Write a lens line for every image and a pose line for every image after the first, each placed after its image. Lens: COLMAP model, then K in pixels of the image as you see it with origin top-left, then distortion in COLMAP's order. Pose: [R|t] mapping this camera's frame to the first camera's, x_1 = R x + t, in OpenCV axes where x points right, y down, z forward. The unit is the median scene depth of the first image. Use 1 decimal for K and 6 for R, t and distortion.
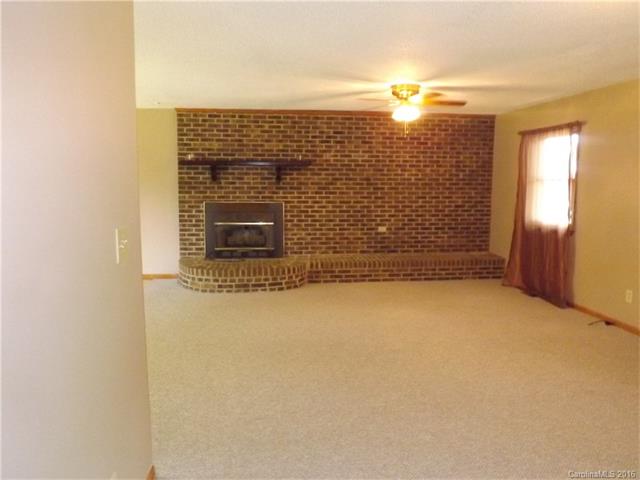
lens RADIAL K [[459.5, 0, 317.6], [0, 459.5, 238.0], [0, 0, 1]] dist [-0.033759, -0.001899]
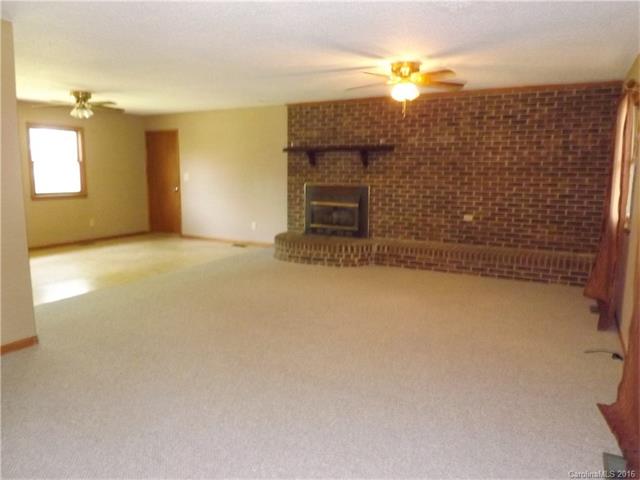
lens RADIAL K [[468.9, 0, 314.7], [0, 468.9, 243.3], [0, 0, 1]] dist [-0.052438, 0.007649]
pose [[0.804616, 0.092434, -0.586556, 0.461430], [-0.069303, 0.995677, 0.061838, -0.005075], [0.589737, -0.009105, 0.807544, 0.063467]]
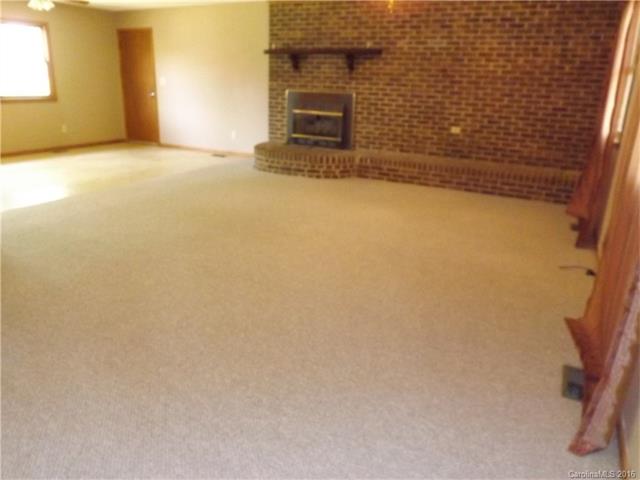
lens RADIAL K [[468.9, 0, 315.2], [0, 468.9, 243.4], [0, 0, 1]] dist [-0.052438, 0.007649]
pose [[0.813876, 0.209081, -0.542118, 0.466293], [-0.091908, 0.967593, 0.235195, 0.006386], [0.573724, -0.141594, 0.806717, 0.095760]]
